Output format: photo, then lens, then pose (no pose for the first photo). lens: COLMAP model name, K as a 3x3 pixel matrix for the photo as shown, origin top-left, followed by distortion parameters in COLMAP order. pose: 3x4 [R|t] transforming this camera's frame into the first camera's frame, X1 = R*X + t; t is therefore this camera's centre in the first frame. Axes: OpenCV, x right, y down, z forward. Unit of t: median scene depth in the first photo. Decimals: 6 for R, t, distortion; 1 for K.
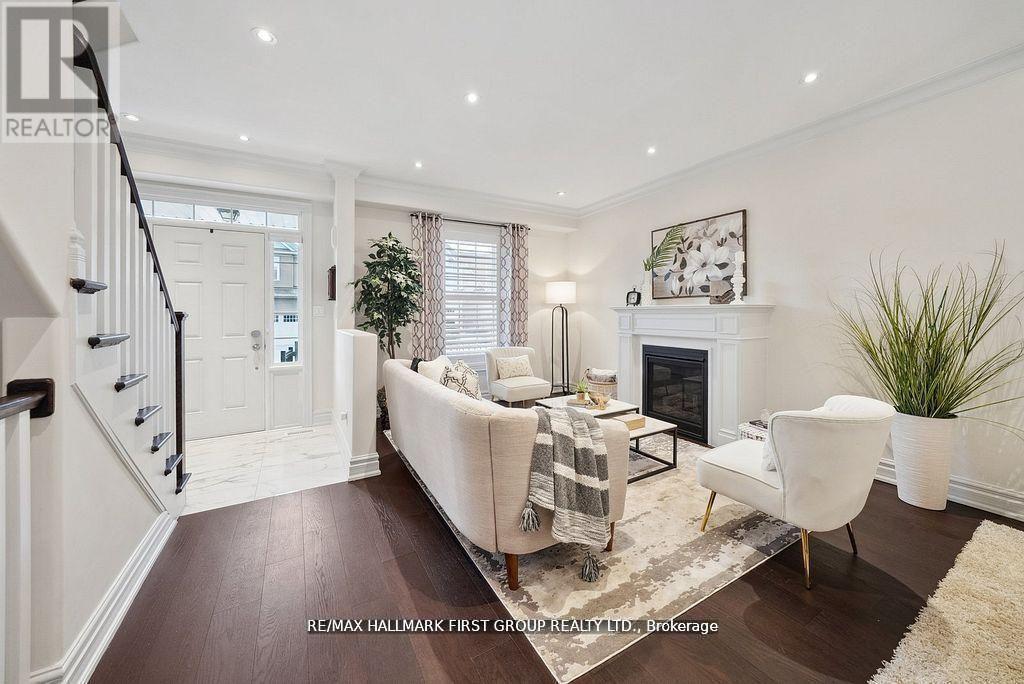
lens RADIAL K [[376.2, 0, 514.6], [0, 376.2, 311.4], [0, 0, 1]] dist [-0.010251, 0.000138]
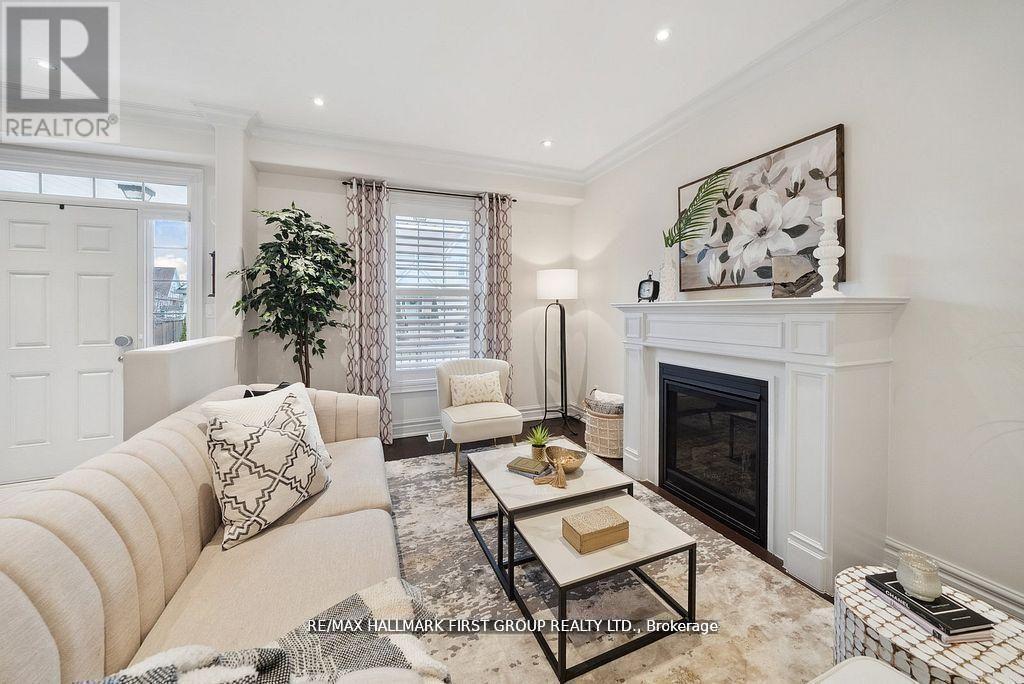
lens RADIAL K [[376.2, 0, 514.2], [0, 376.2, 310.1], [0, 0, 1]] dist [-0.010251, 0.000138]
pose [[0.989649, -0.001865, -0.143500, 0.188130], [0.002318, 0.999993, 0.002994, -0.003200], [0.143493, -0.003296, 0.989646, 0.335419]]
